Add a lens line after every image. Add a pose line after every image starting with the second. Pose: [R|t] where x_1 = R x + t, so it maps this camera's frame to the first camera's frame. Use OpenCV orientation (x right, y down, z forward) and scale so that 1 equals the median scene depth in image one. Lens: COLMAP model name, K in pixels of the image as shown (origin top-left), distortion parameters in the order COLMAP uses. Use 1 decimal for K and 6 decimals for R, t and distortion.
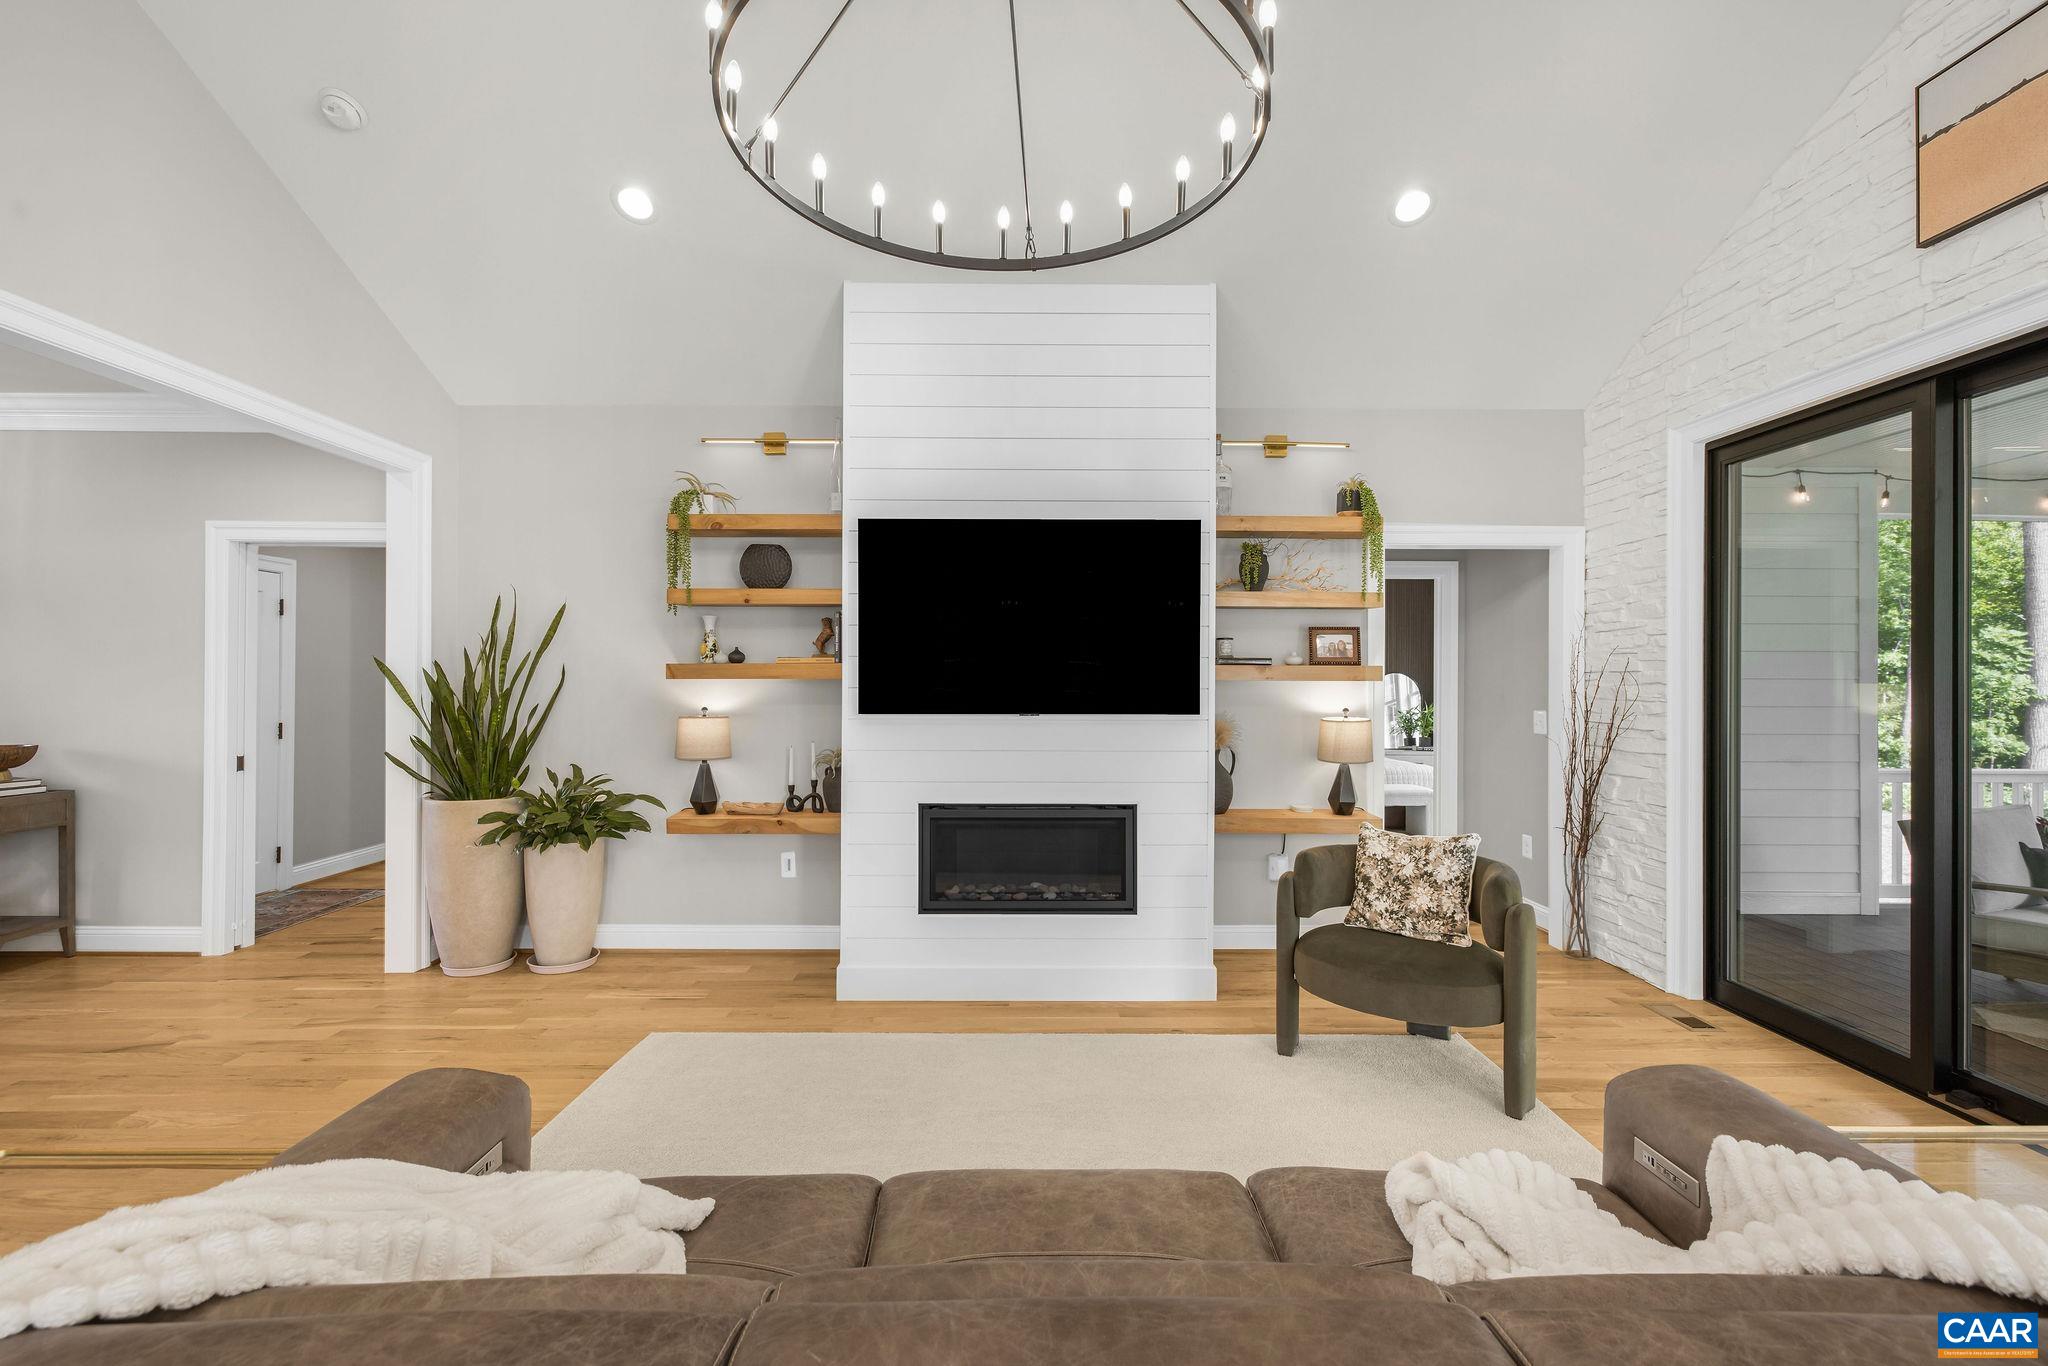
lens RADIAL K [[867.5, 0, 1024.3], [0, 867.5, 680.4], [0, 0, 1]] dist [0.000388, -0.000040]
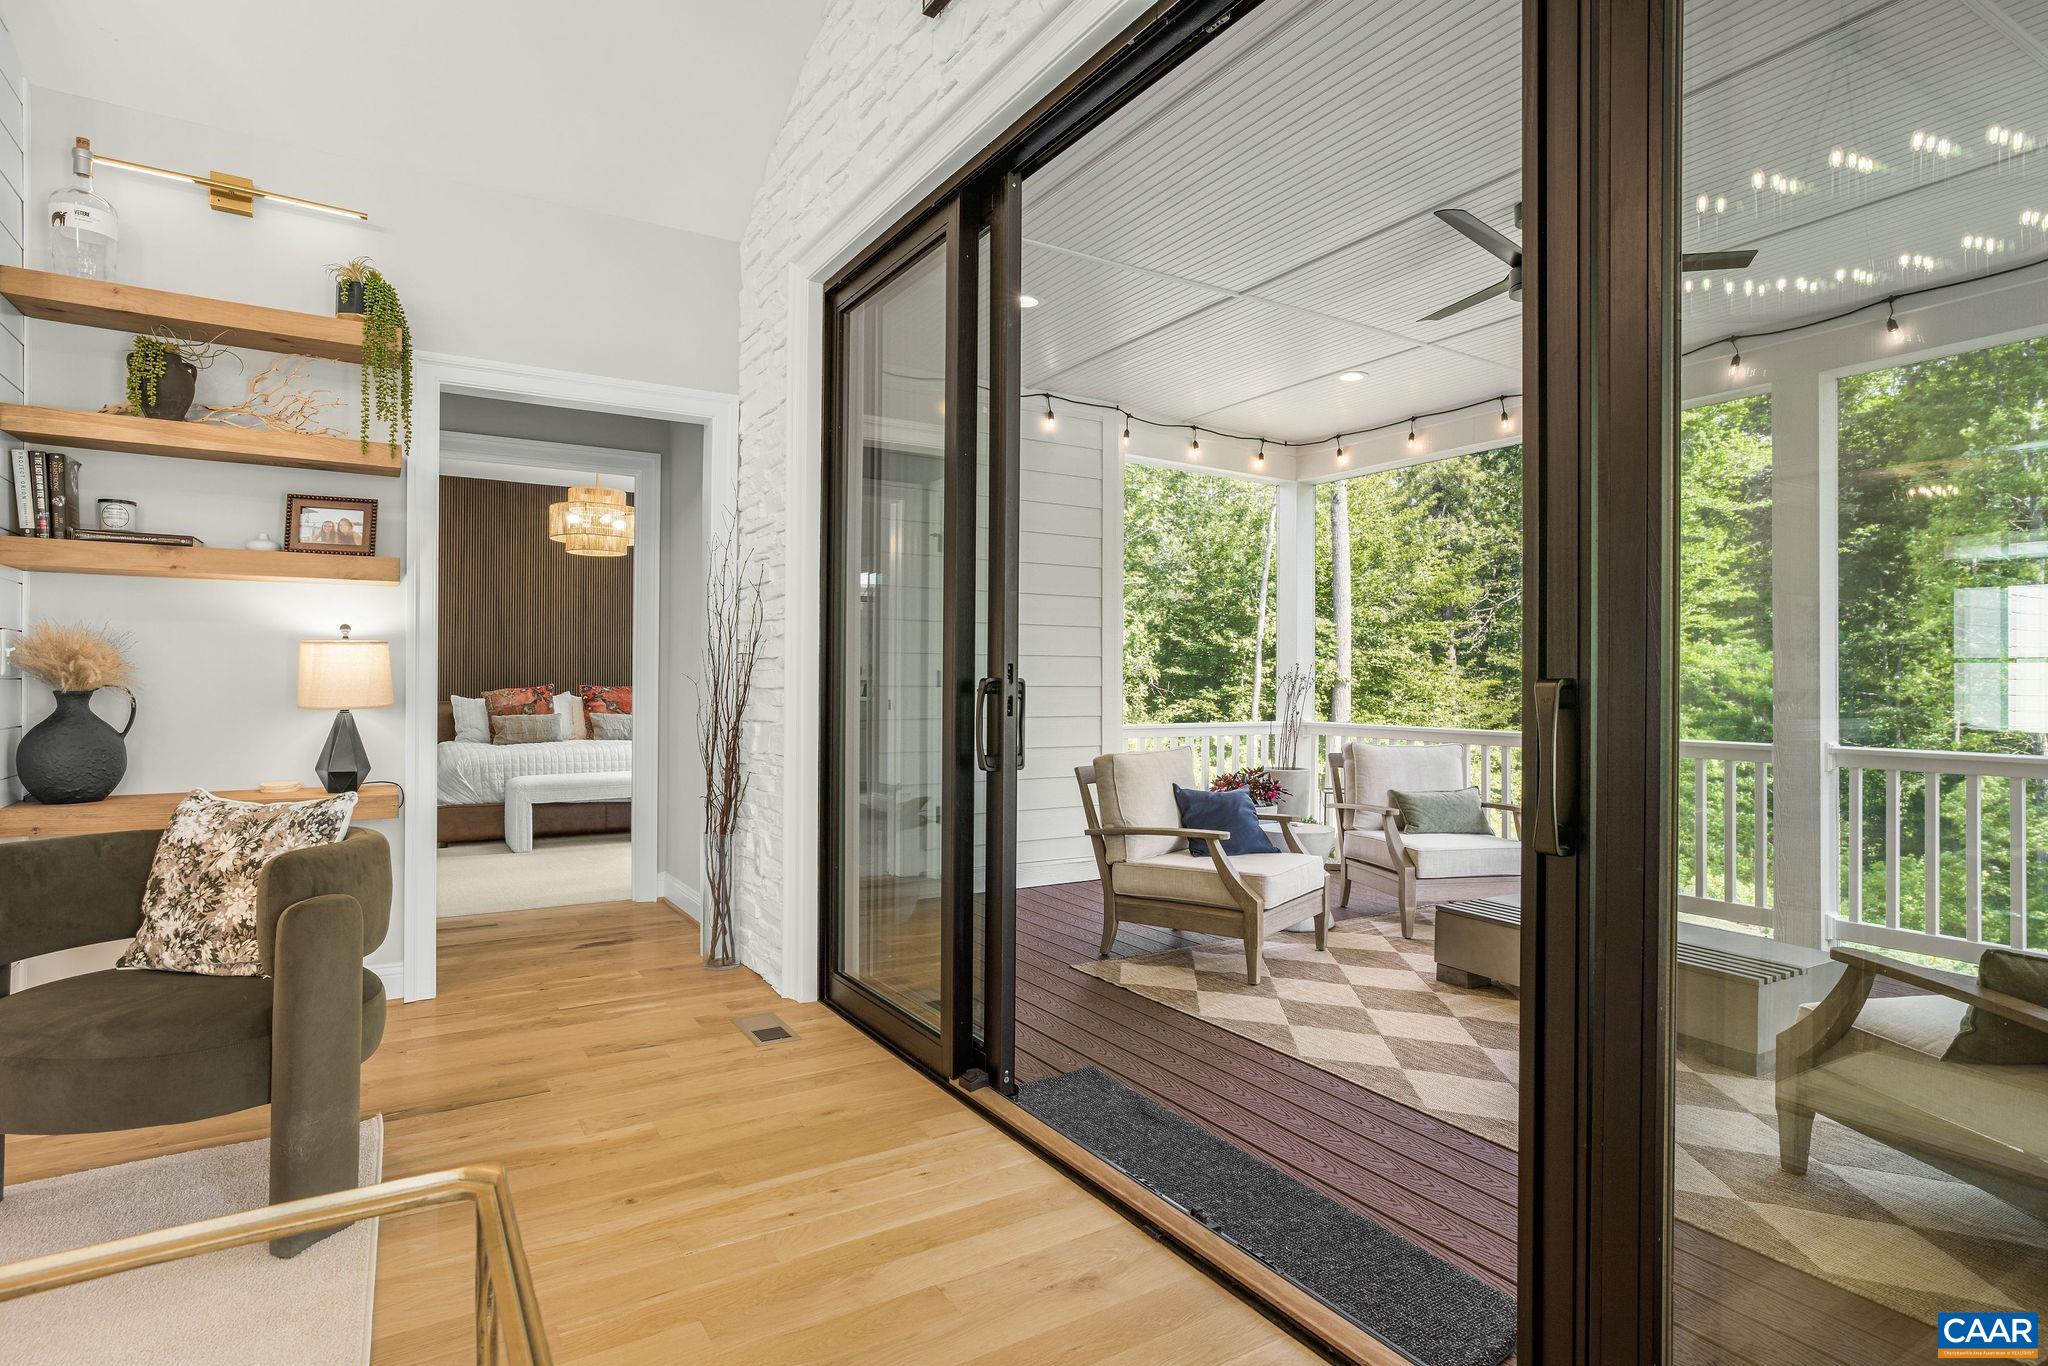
lens RADIAL K [[1064.8, 0, 1024.0], [0, 1064.8, 686.2], [0, 0, 1]] dist [-0.013168, 0.004307]
pose [[0.856870, -0.000968, 0.515531, 0.414282], [-0.004869, 0.999938, 0.009971, 0.069942], [-0.515509, -0.011054, 0.856813, 0.084525]]
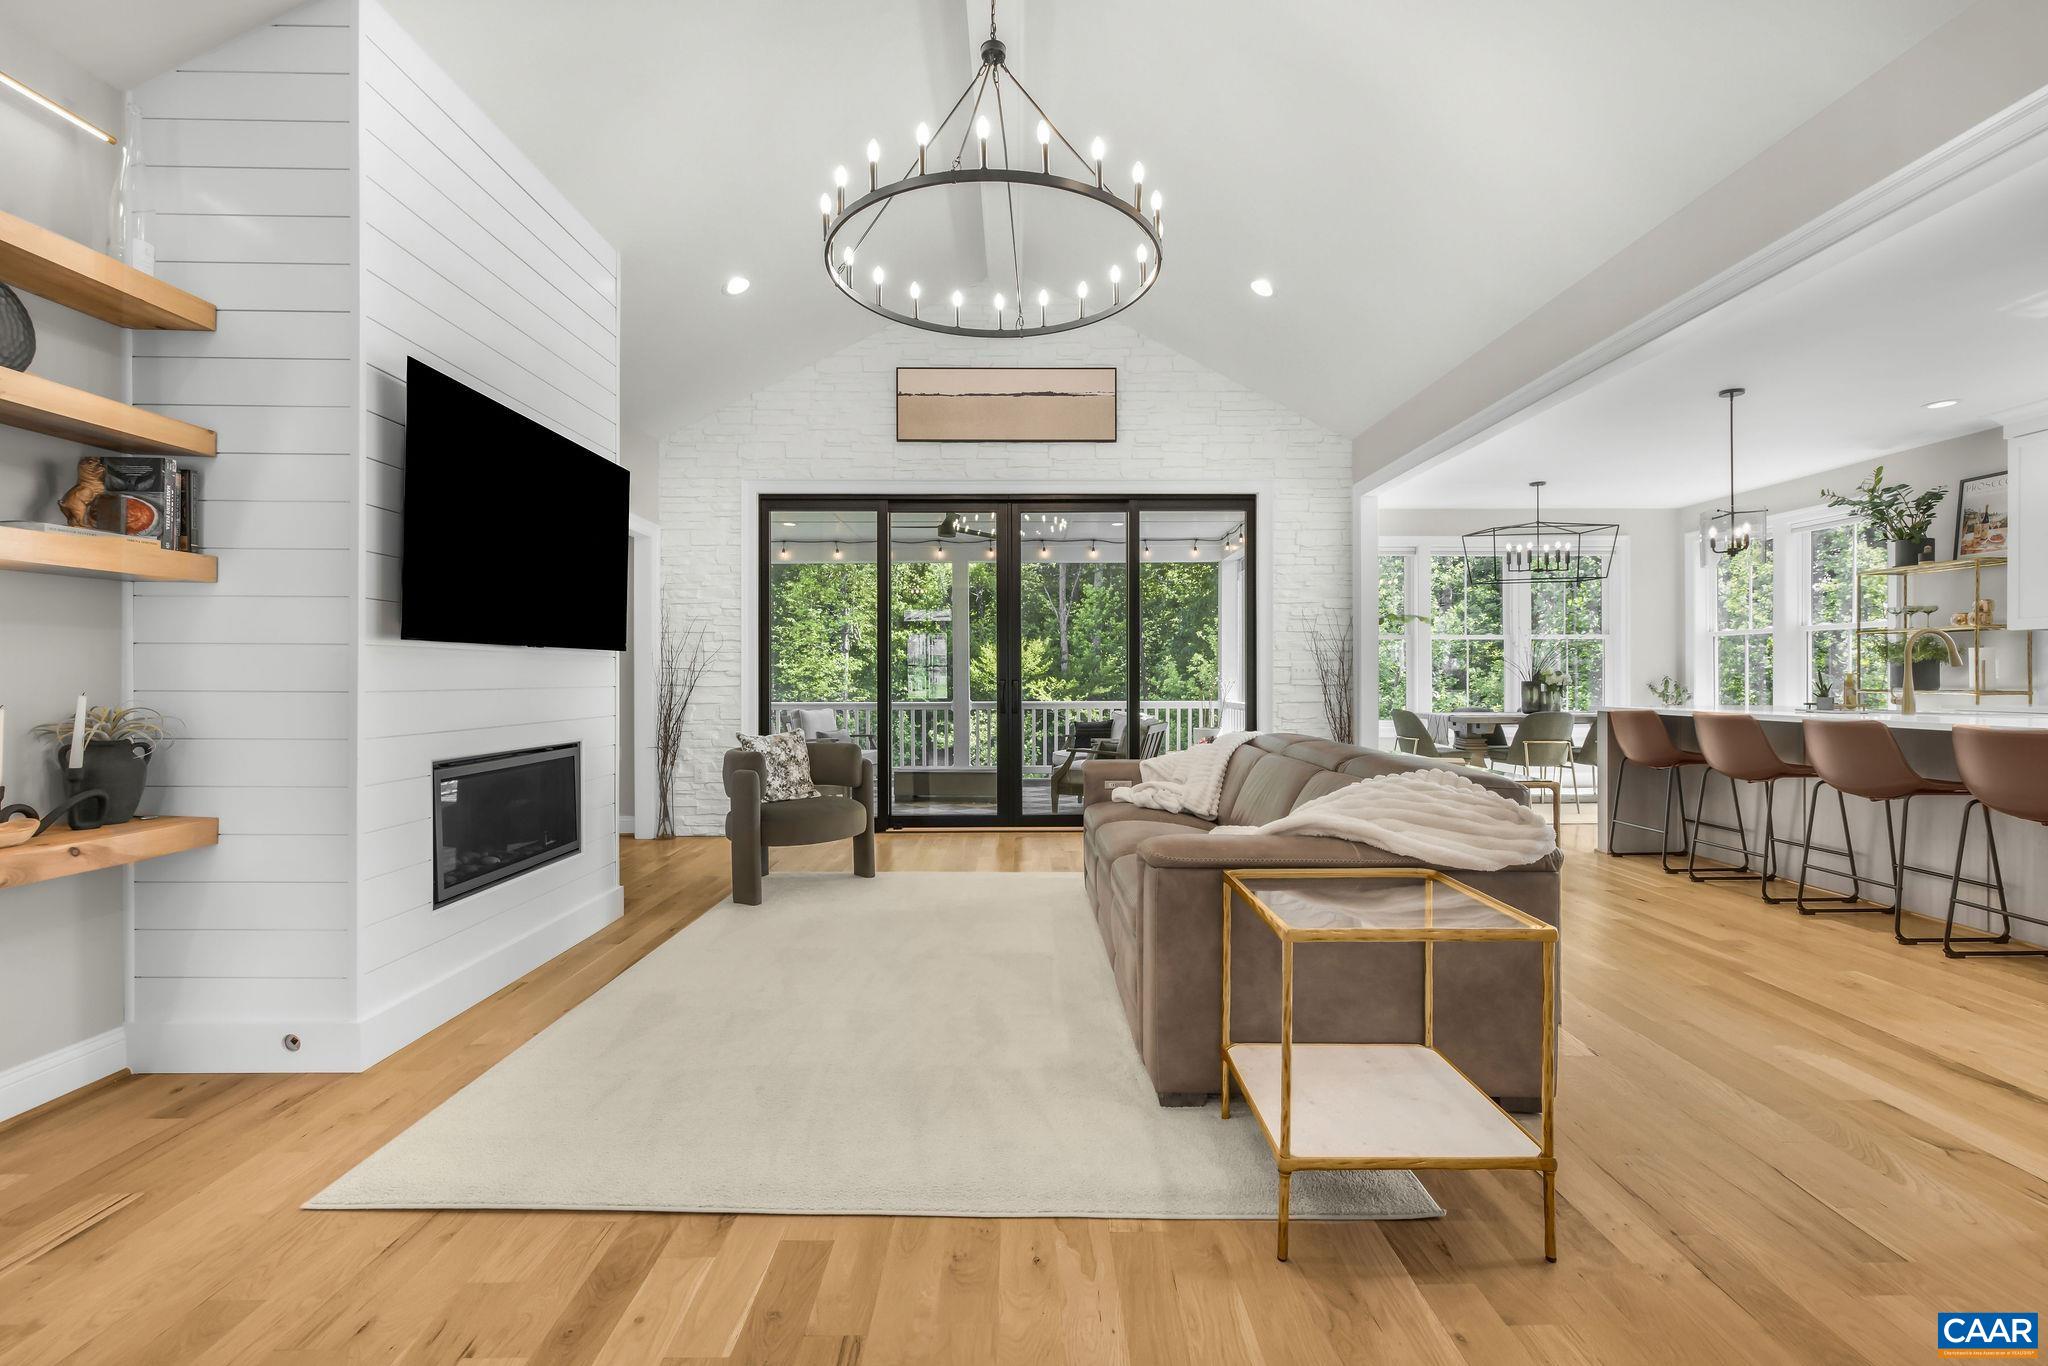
lens RADIAL K [[867.5, 0, 1031.4], [0, 867.5, 680.8], [0, 0, 1]] dist [0.000388, -0.000040]
pose [[-0.002191, -0.008368, 0.999963, -0.793500], [-0.002155, 0.999963, 0.008364, 0.059598], [-0.999995, -0.002136, -0.002209, 0.449931]]
